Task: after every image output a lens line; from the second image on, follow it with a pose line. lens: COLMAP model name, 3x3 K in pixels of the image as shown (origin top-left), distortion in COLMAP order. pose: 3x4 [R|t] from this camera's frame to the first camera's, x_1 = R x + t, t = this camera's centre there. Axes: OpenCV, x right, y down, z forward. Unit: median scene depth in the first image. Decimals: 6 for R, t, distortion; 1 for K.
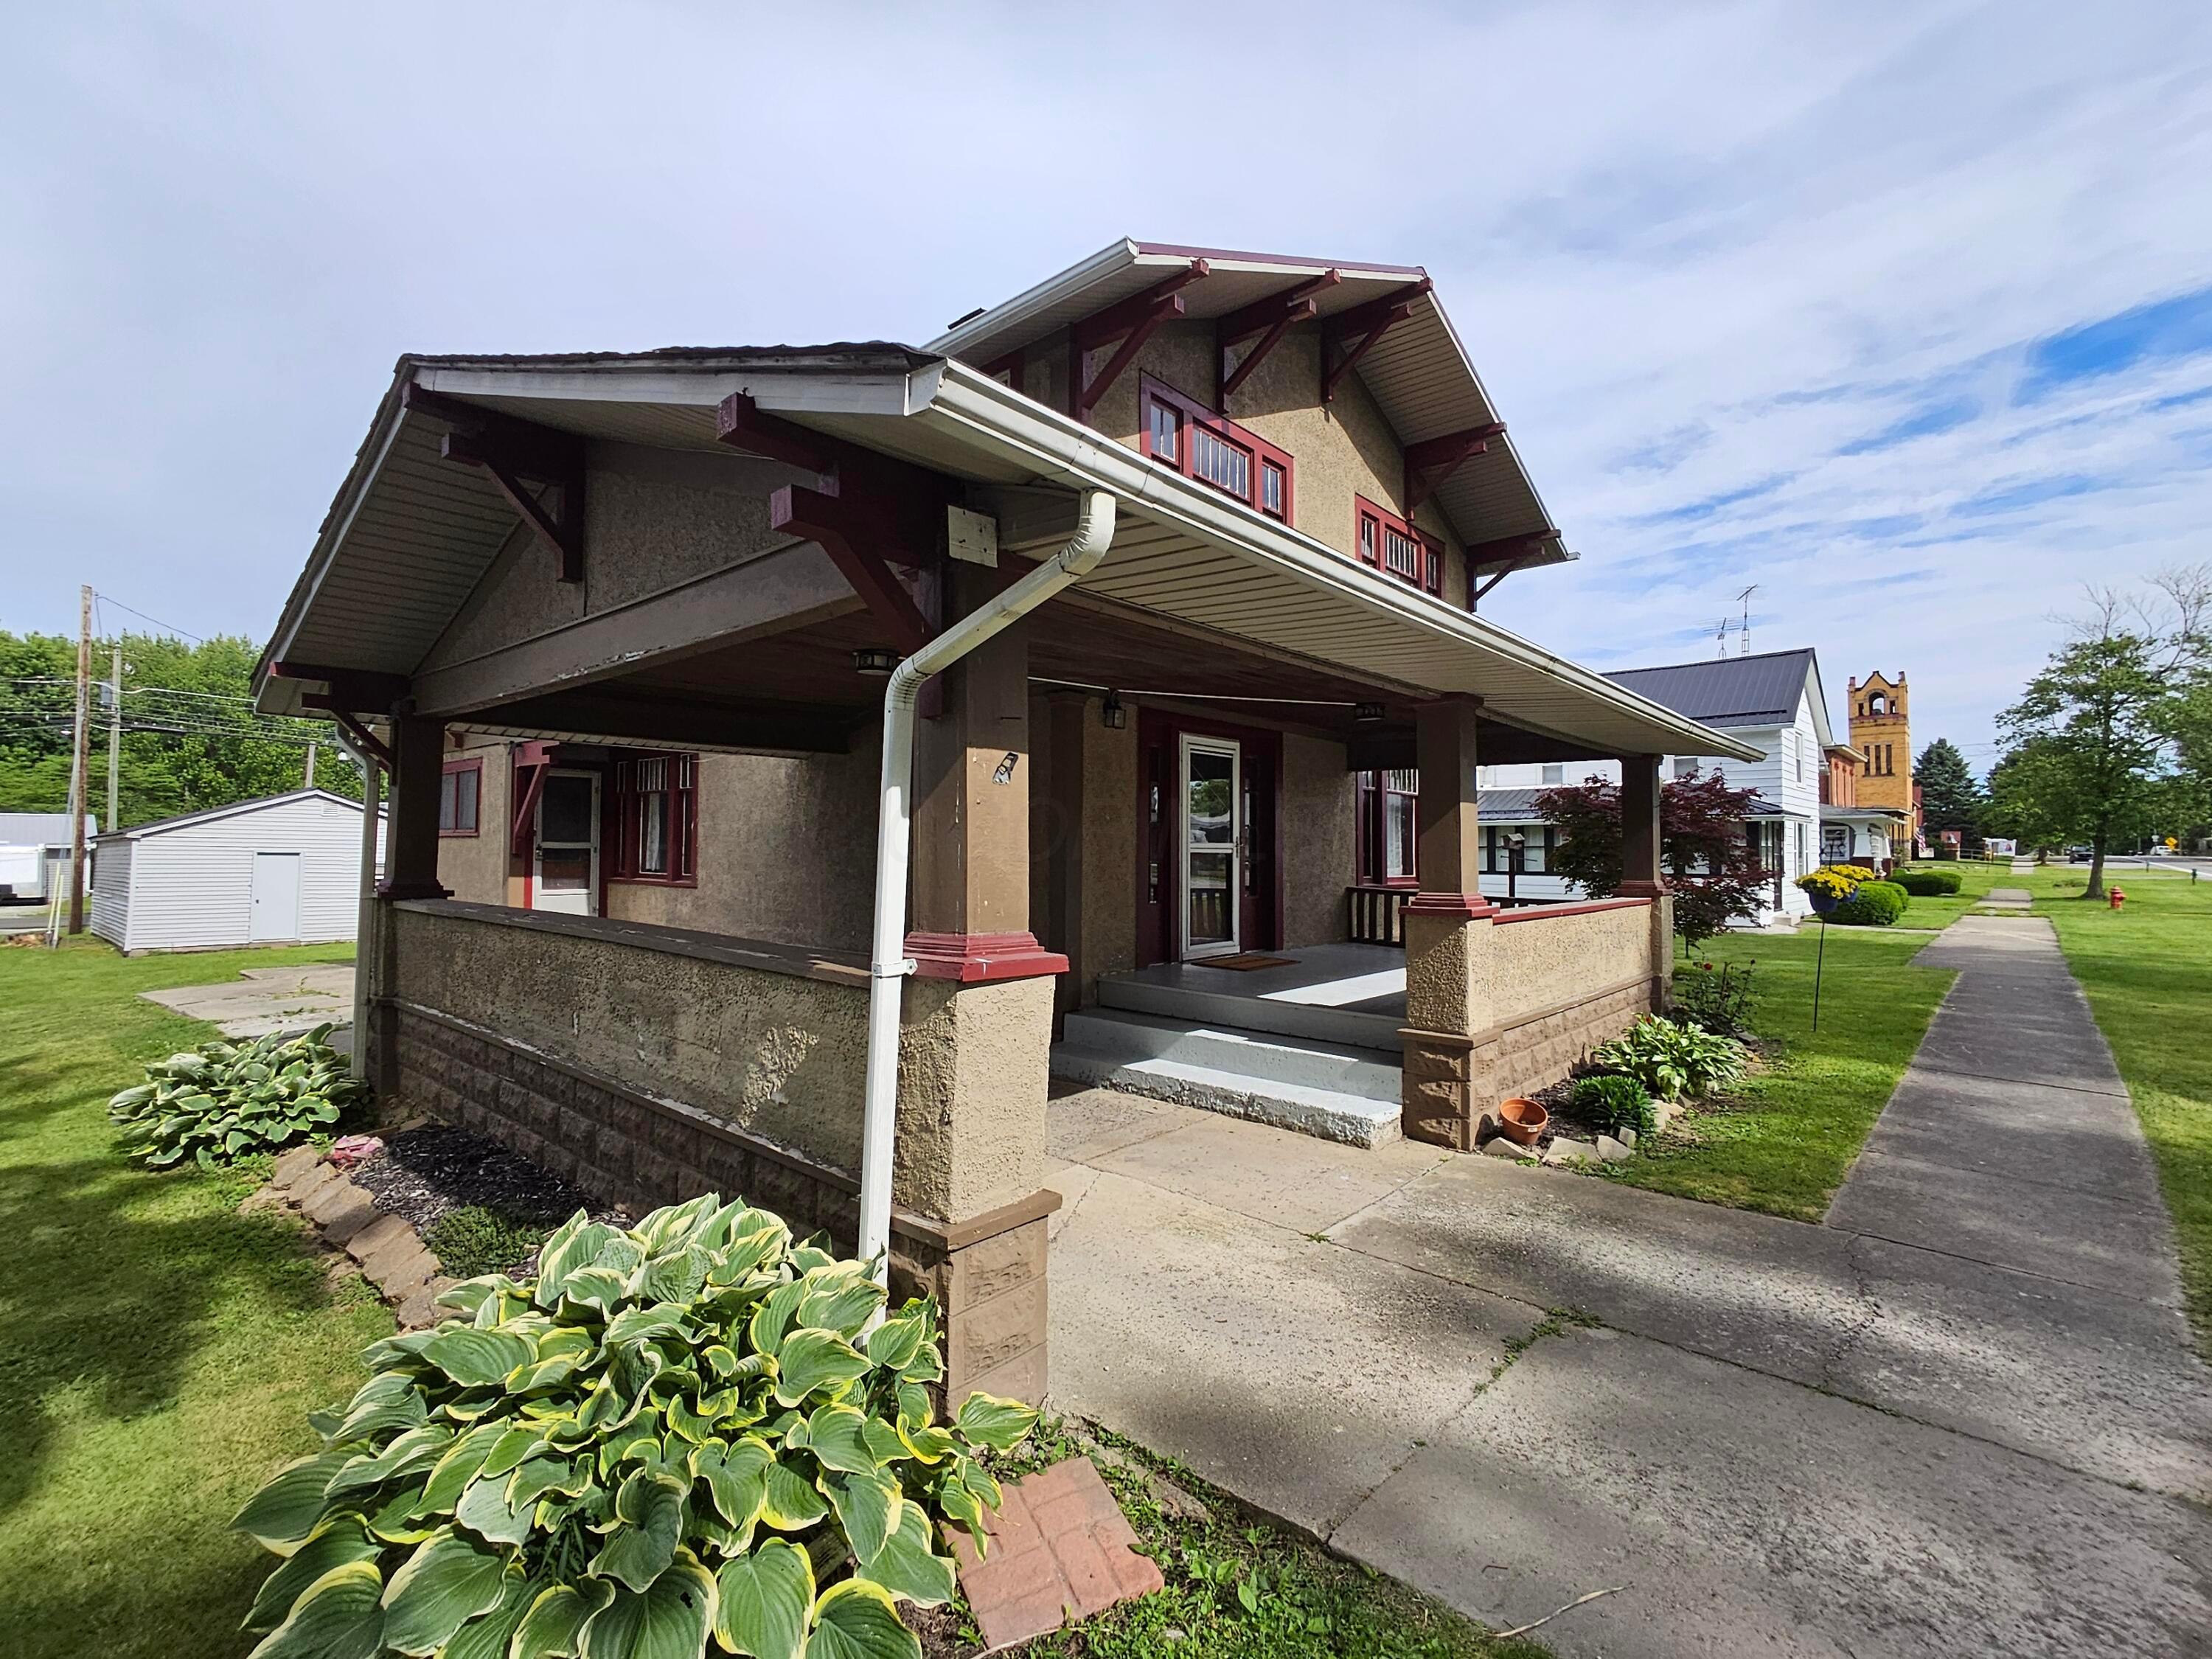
lens RADIAL K [[1001.8, 0, 1103.7], [0, 1001.8, 822.6], [0, 0, 1]] dist [0.000623, 0.002433]
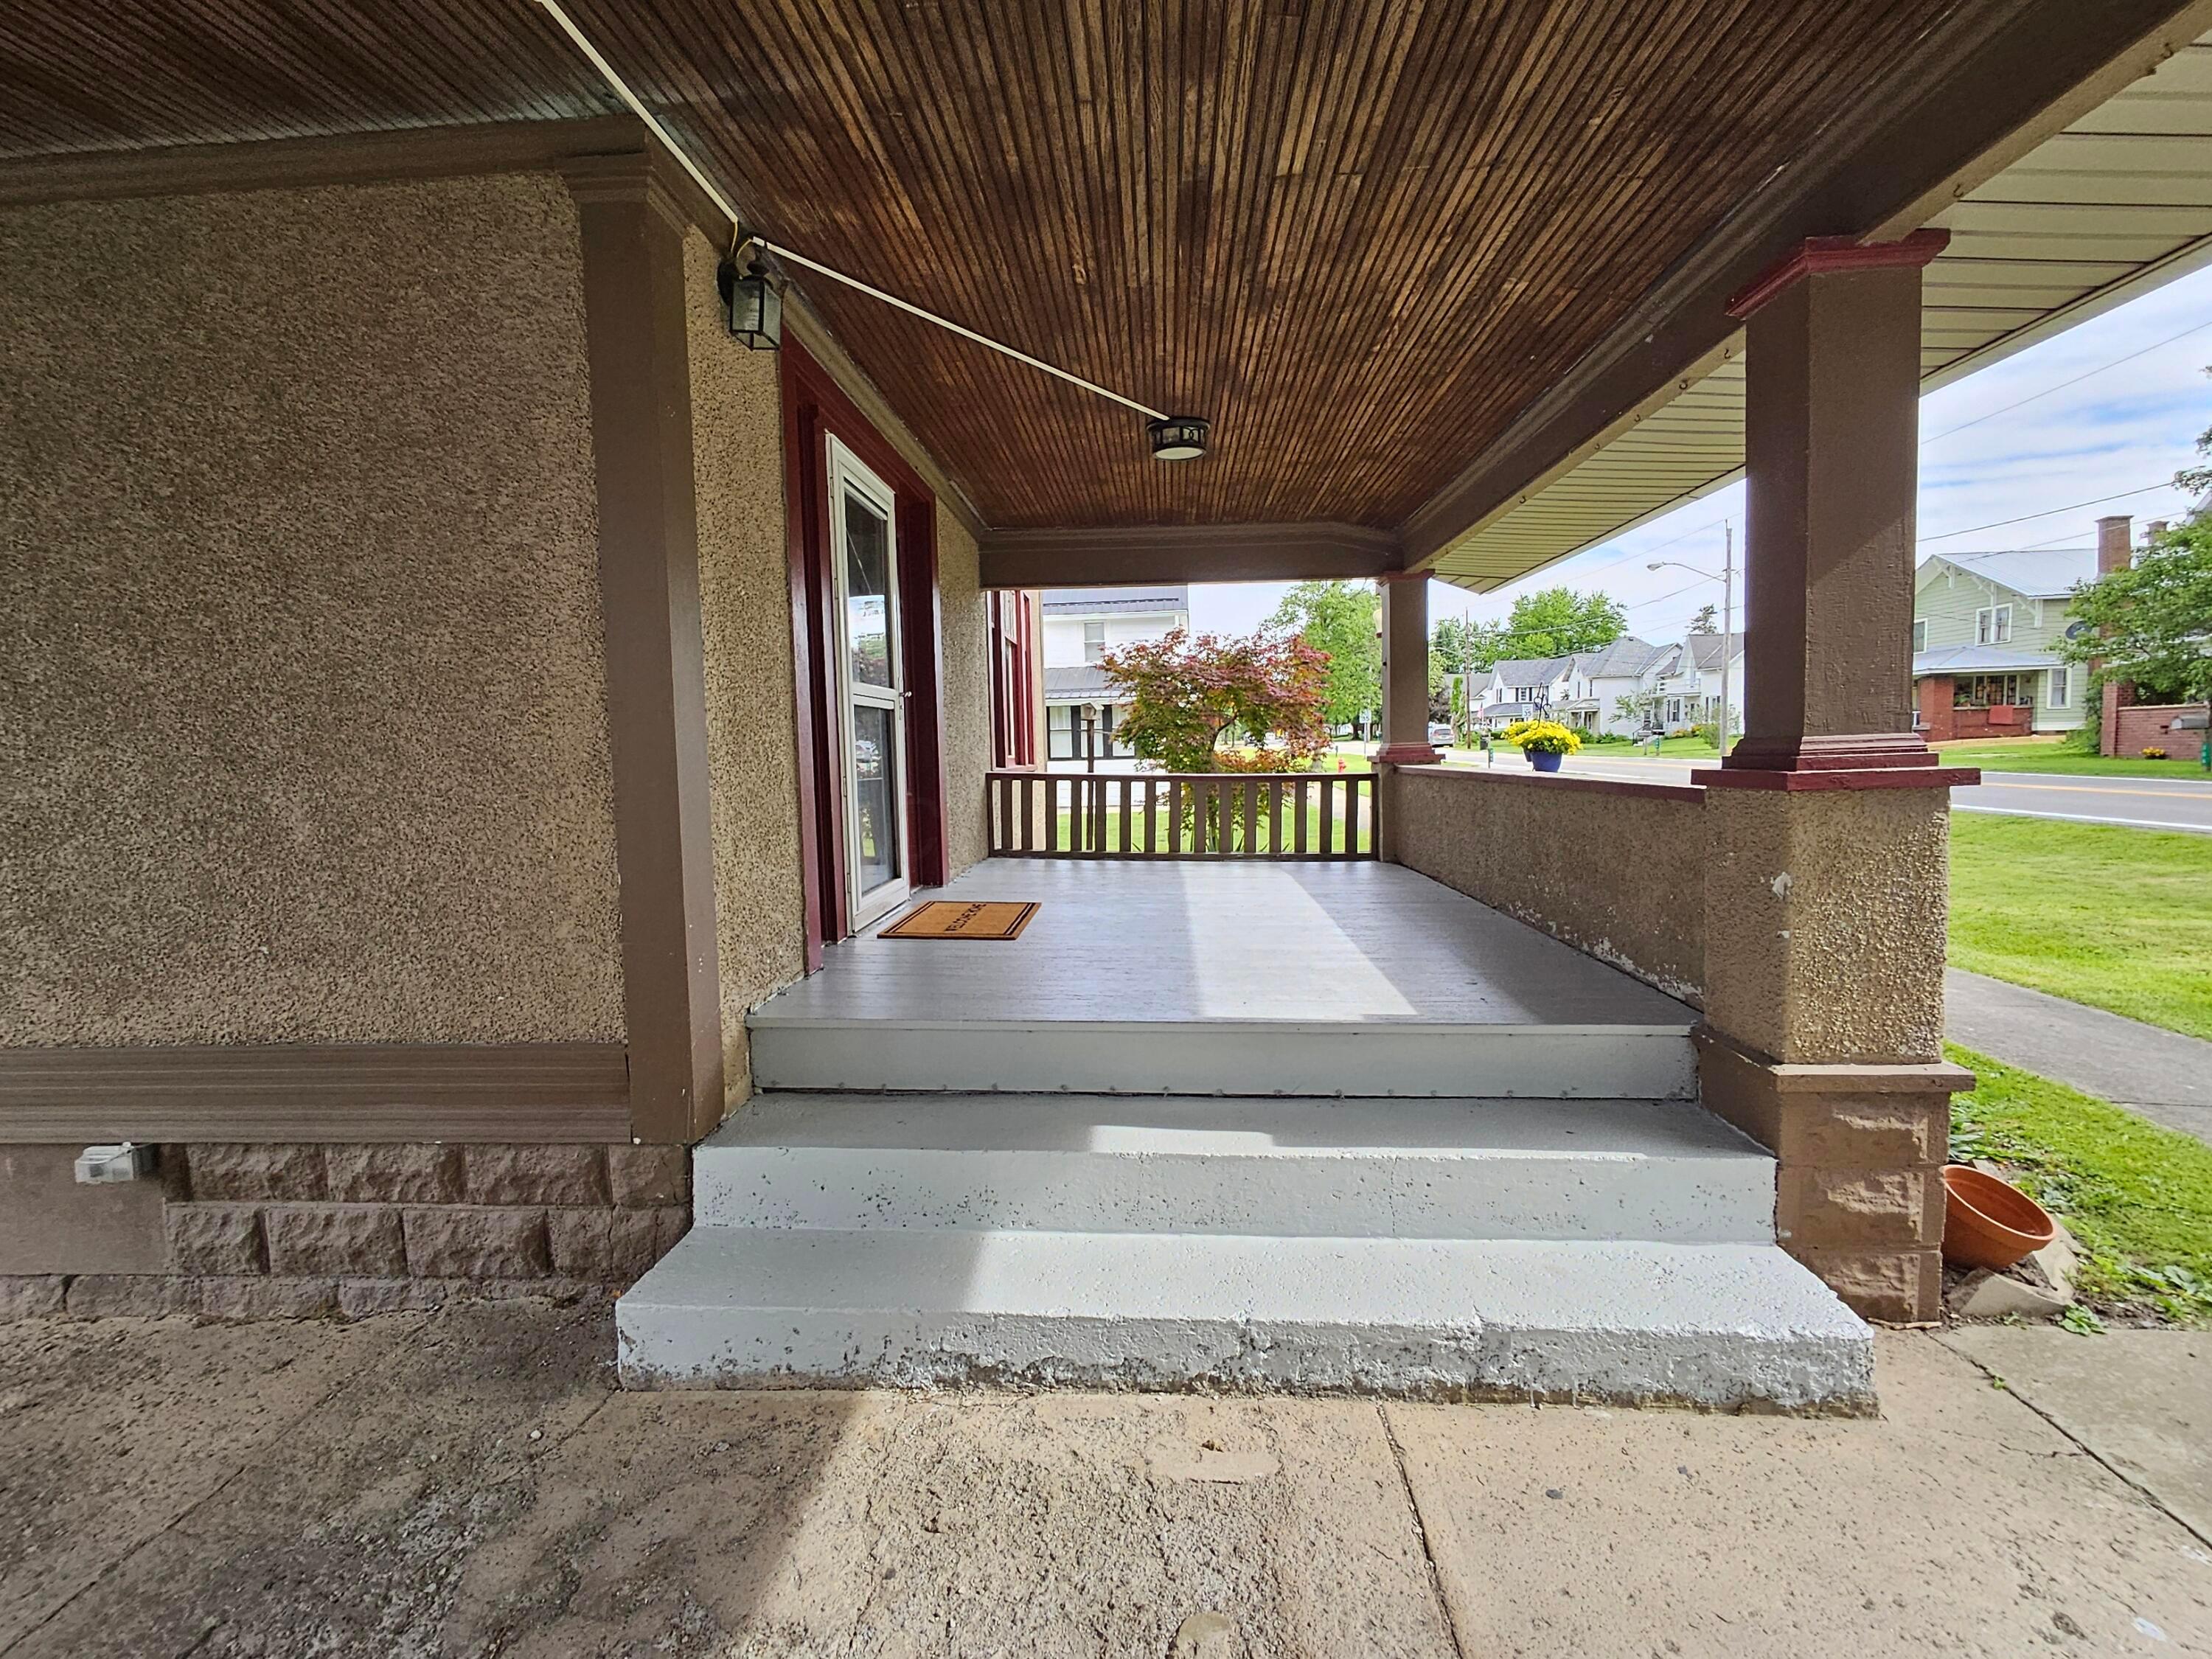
lens RADIAL K [[1001.8, 0, 1099.5], [0, 1001.8, 816.4], [0, 0, 1]] dist [0.000623, 0.002433]
pose [[0.792269, -0.067822, 0.606390, -0.106890], [0.011825, 0.995323, 0.095872, 0.038694], [-0.610057, -0.068786, 0.789366, 0.543068]]
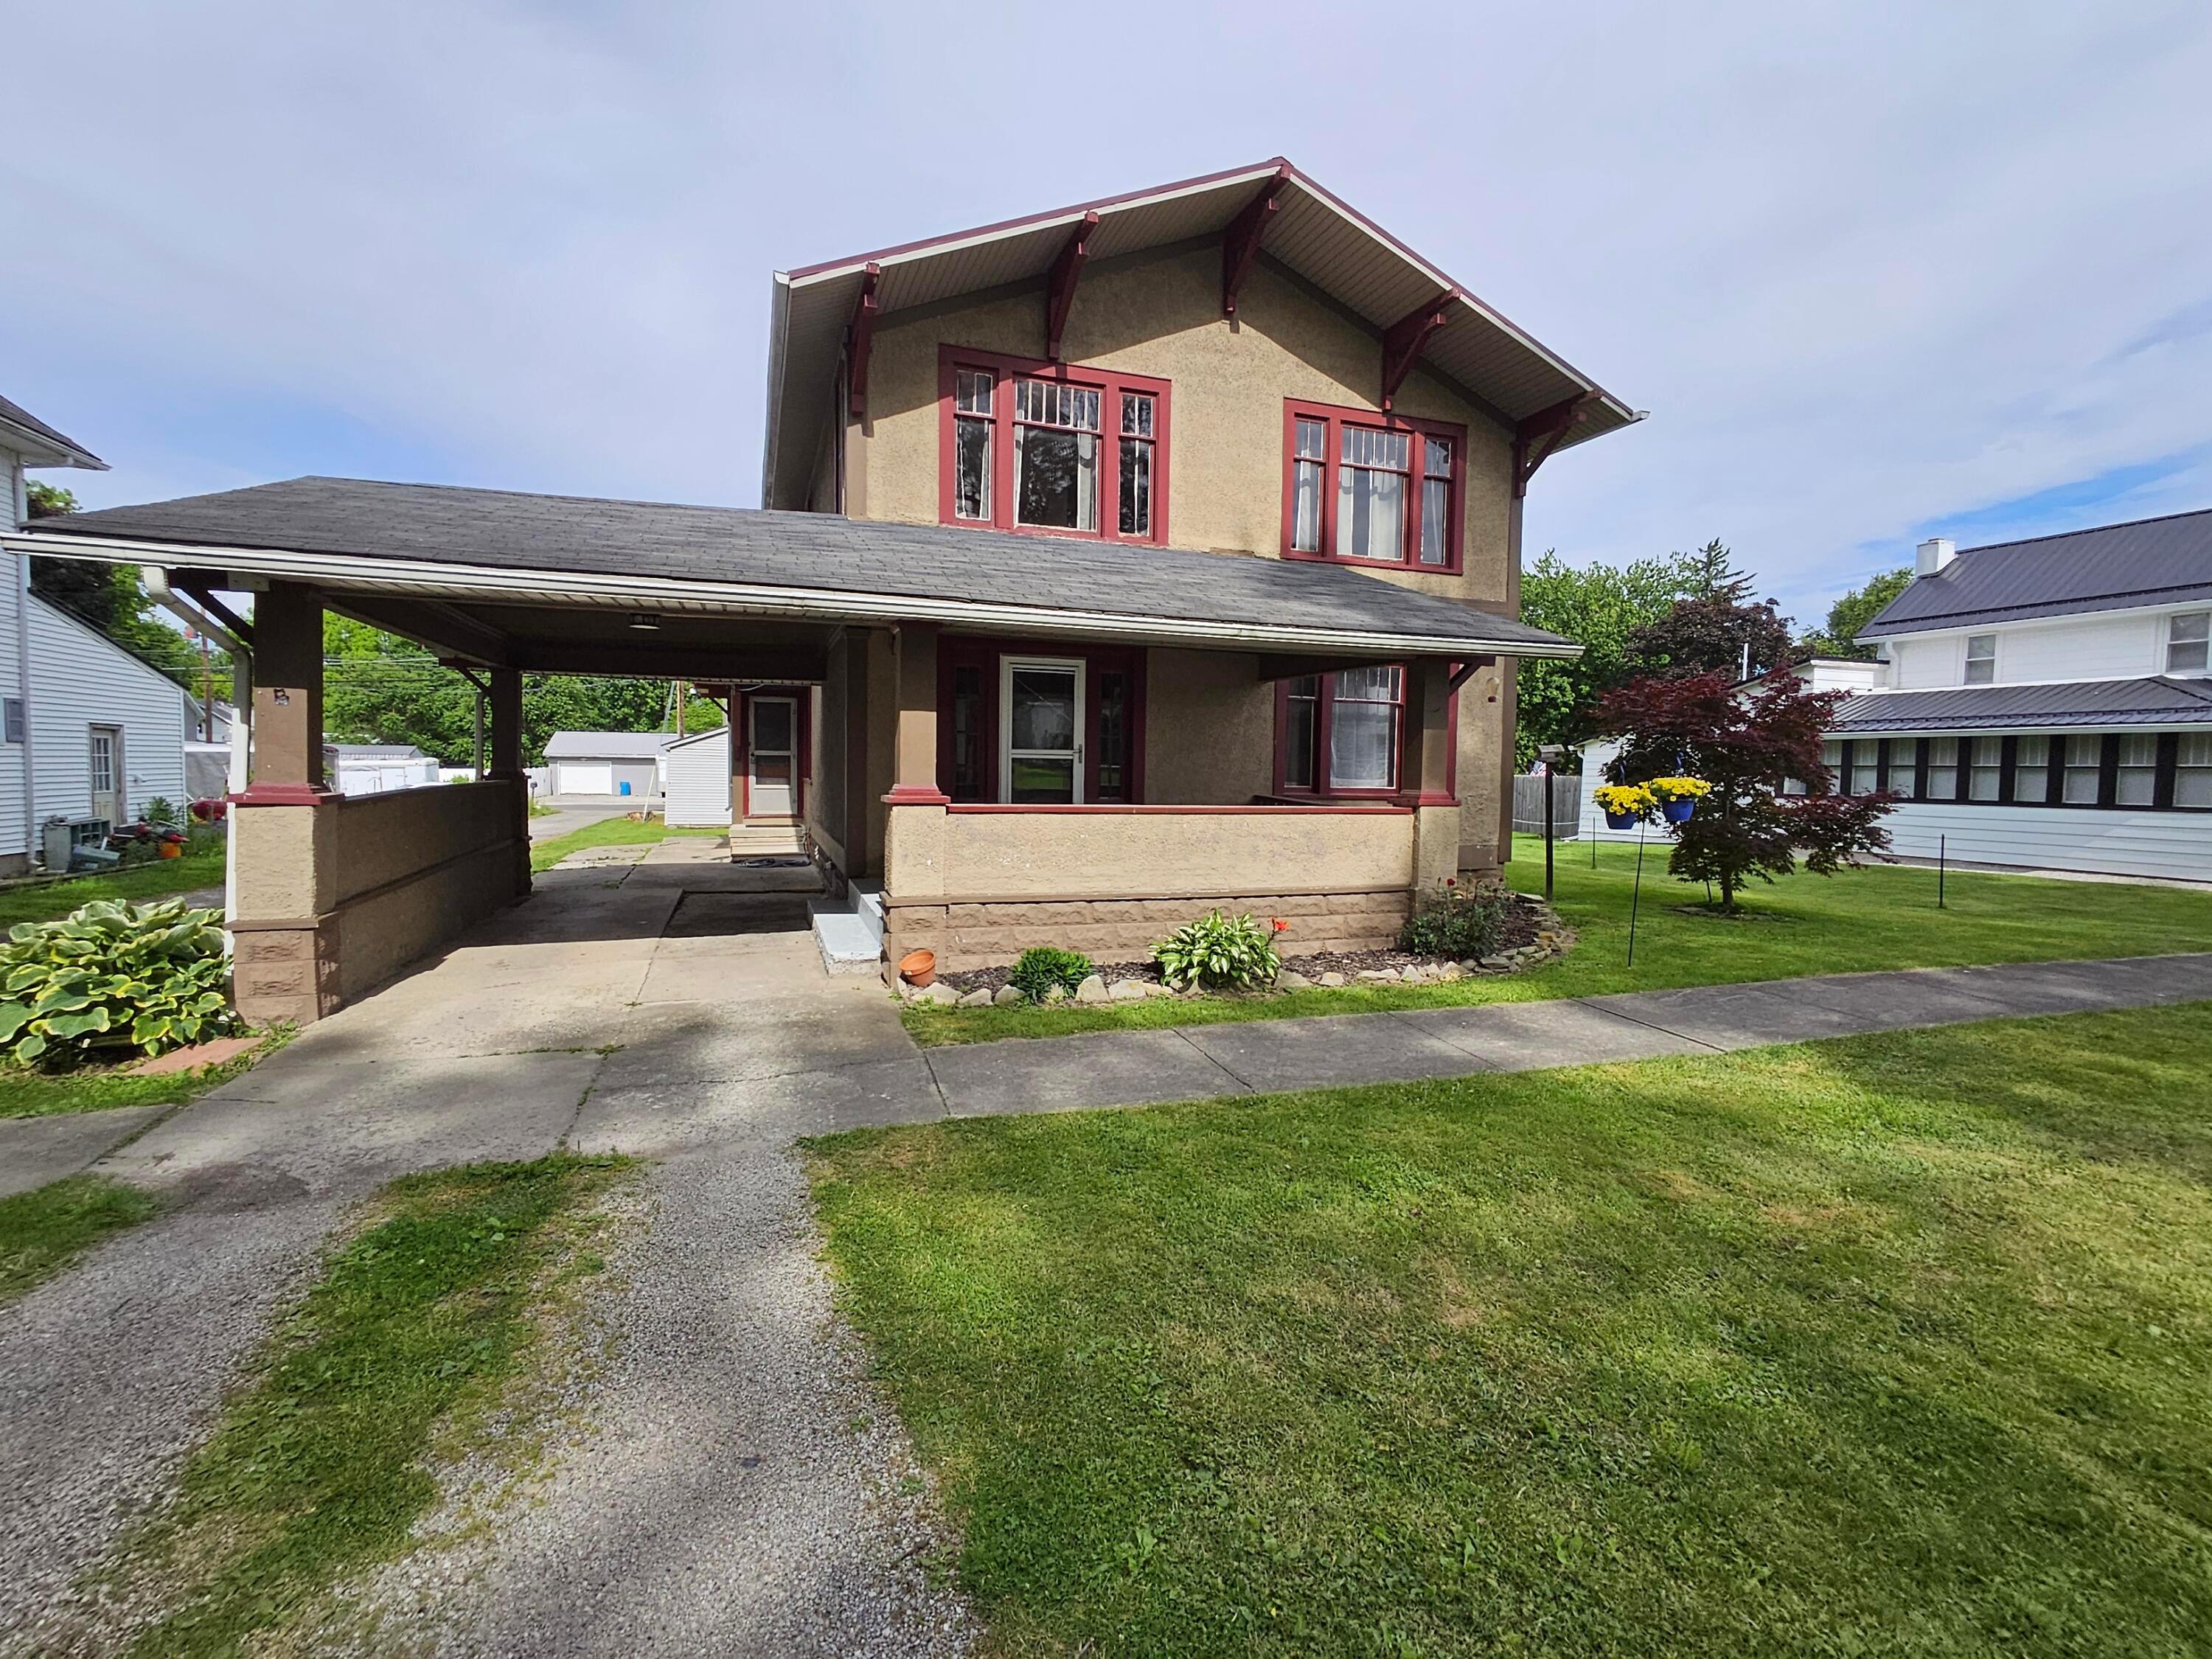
lens RADIAL K [[1001.8, 0, 1102.0], [0, 1001.8, 826.2], [0, 0, 1]] dist [0.000623, 0.002433]
pose [[0.873548, 0.038964, -0.485176, 0.720088], [0.002105, 0.996479, 0.083816, 0.010984], [0.486733, -0.074238, 0.870390, 0.024381]]
